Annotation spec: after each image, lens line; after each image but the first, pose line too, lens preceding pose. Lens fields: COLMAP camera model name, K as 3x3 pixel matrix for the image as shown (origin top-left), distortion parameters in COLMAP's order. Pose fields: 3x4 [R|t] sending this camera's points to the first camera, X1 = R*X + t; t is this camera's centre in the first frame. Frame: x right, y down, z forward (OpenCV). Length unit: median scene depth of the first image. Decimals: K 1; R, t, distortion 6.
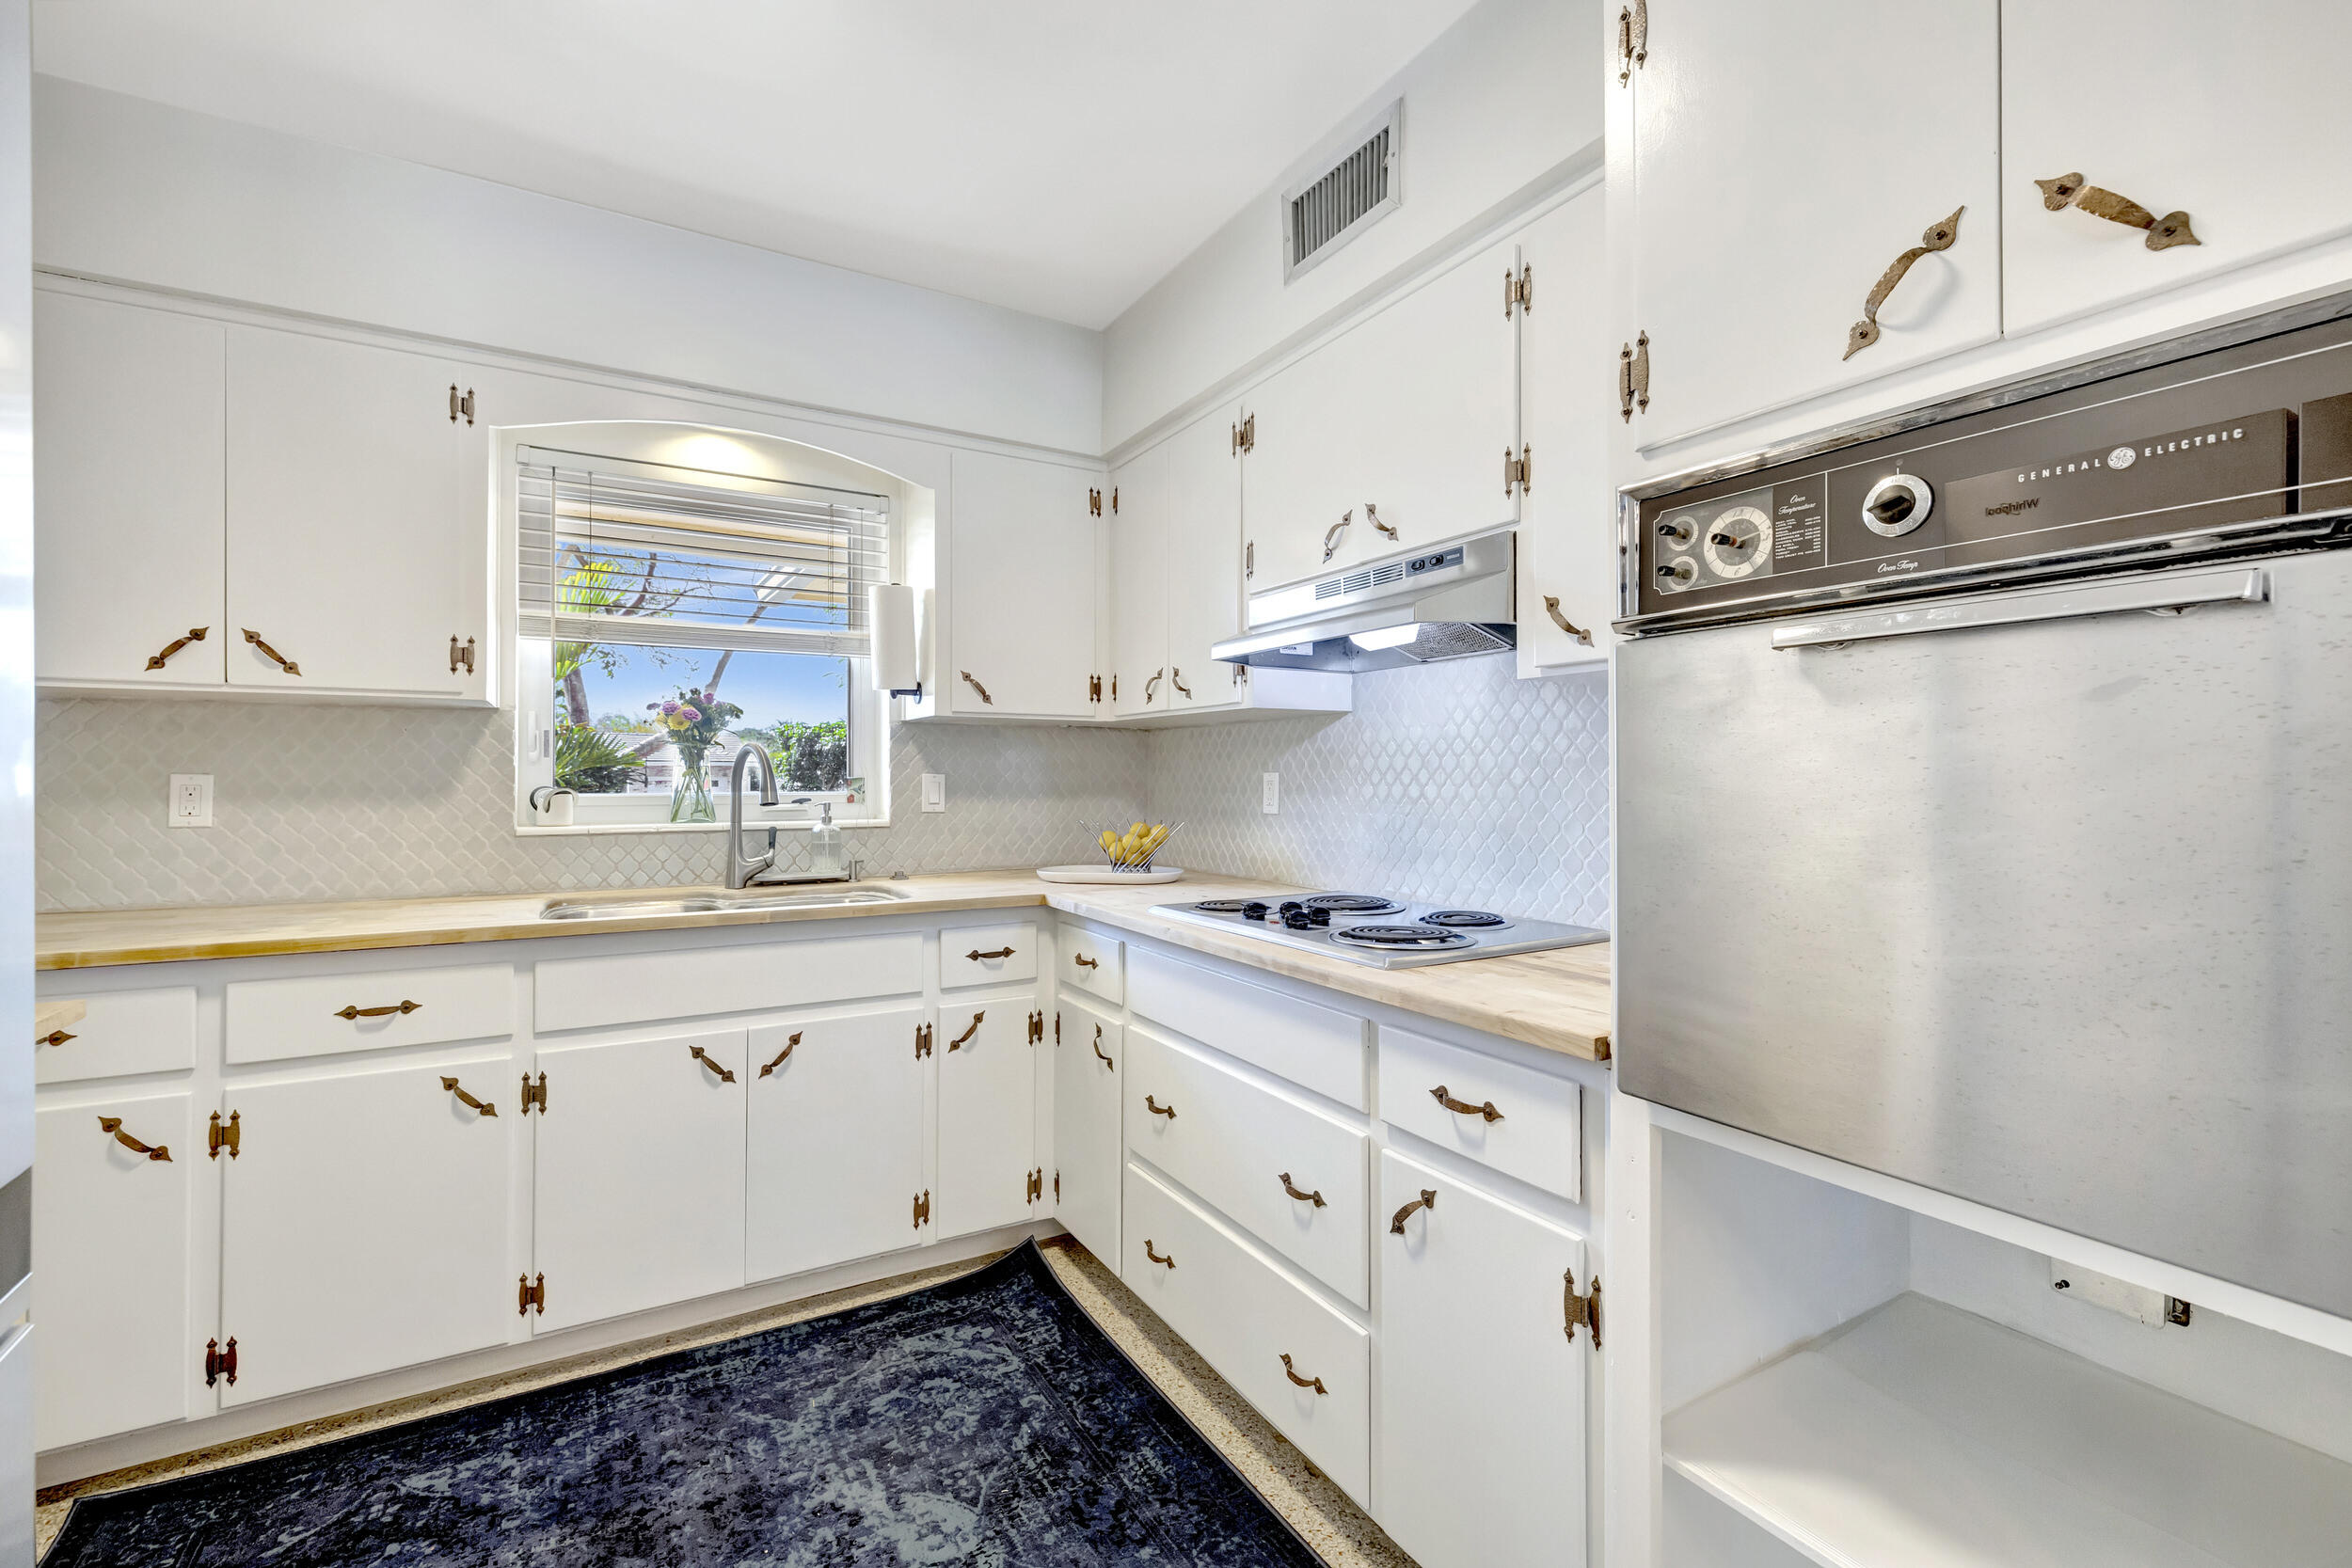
lens RADIAL K [[1052.9, 0, 1169.2], [0, 1052.9, 737.2], [0, 0, 1]] dist [0.001052, 0.000051]
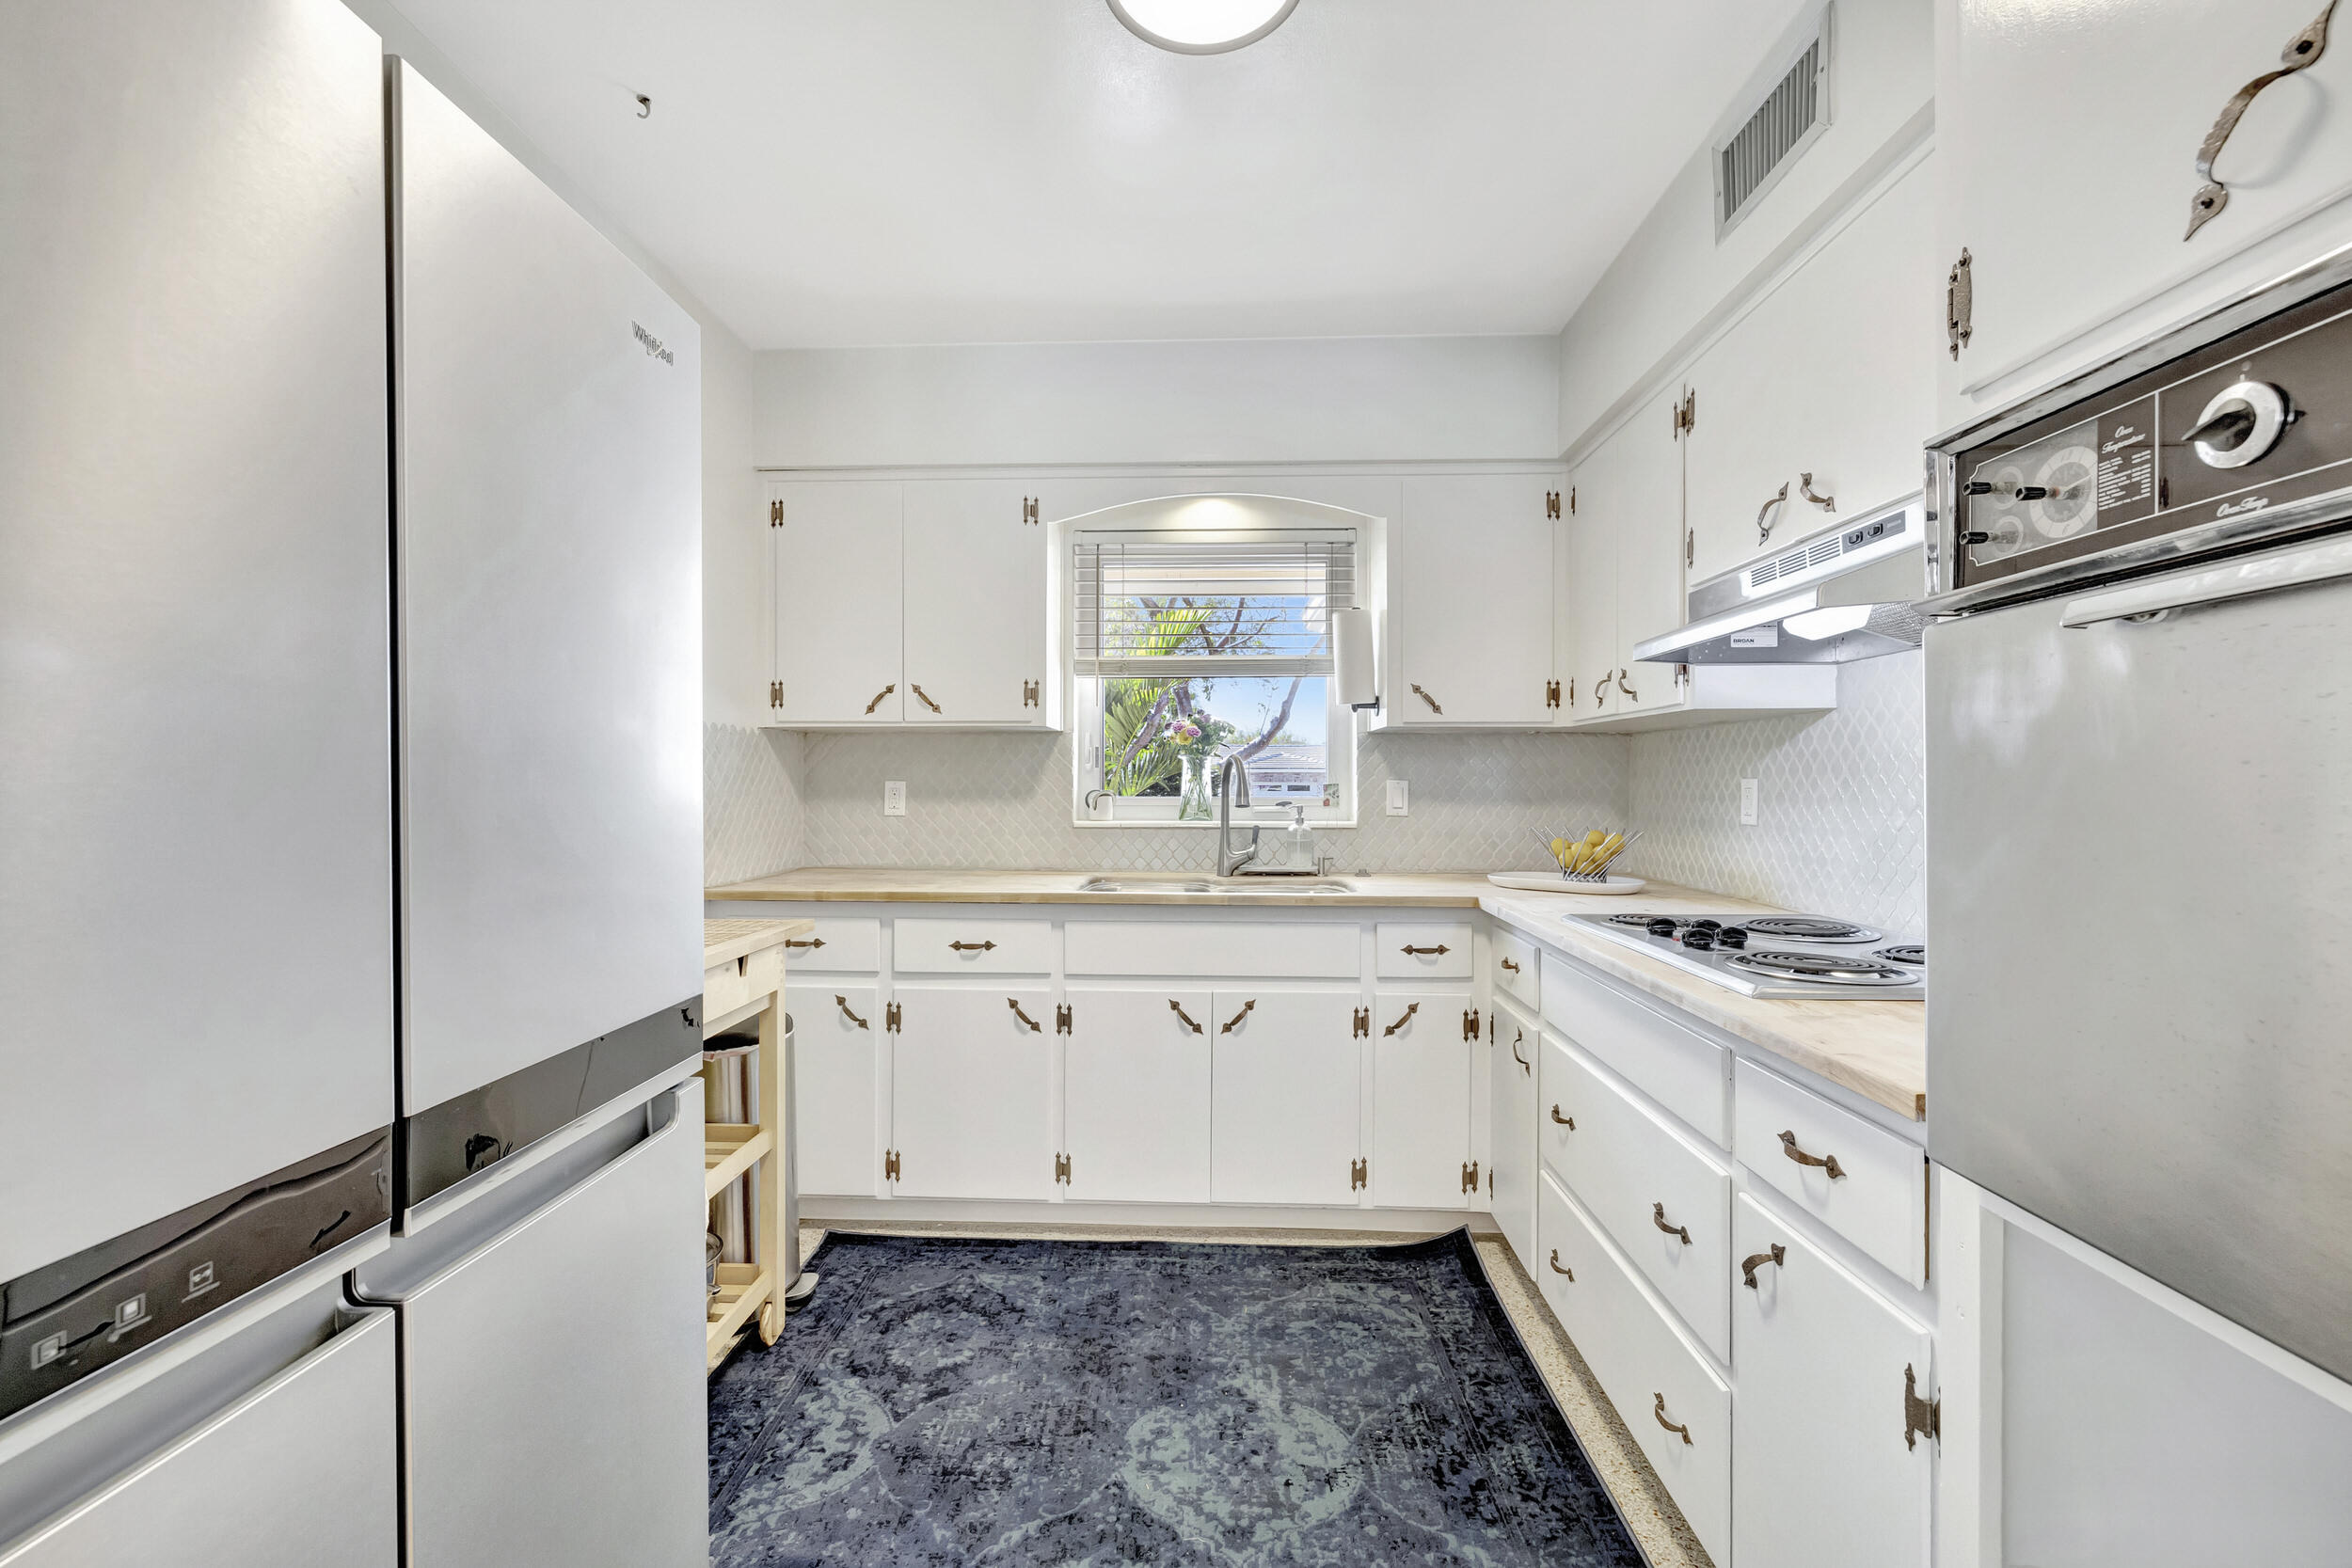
lens RADIAL K [[1052.9, 0, 1169.2], [0, 1052.9, 737.2], [0, 0, 1]] dist [0.001052, 0.000051]
pose [[0.824458, -0.023208, -0.565448, 0.262261], [0.020737, 0.999727, -0.010795, -0.003249], [0.565544, -0.002826, 0.824714, -0.026662]]
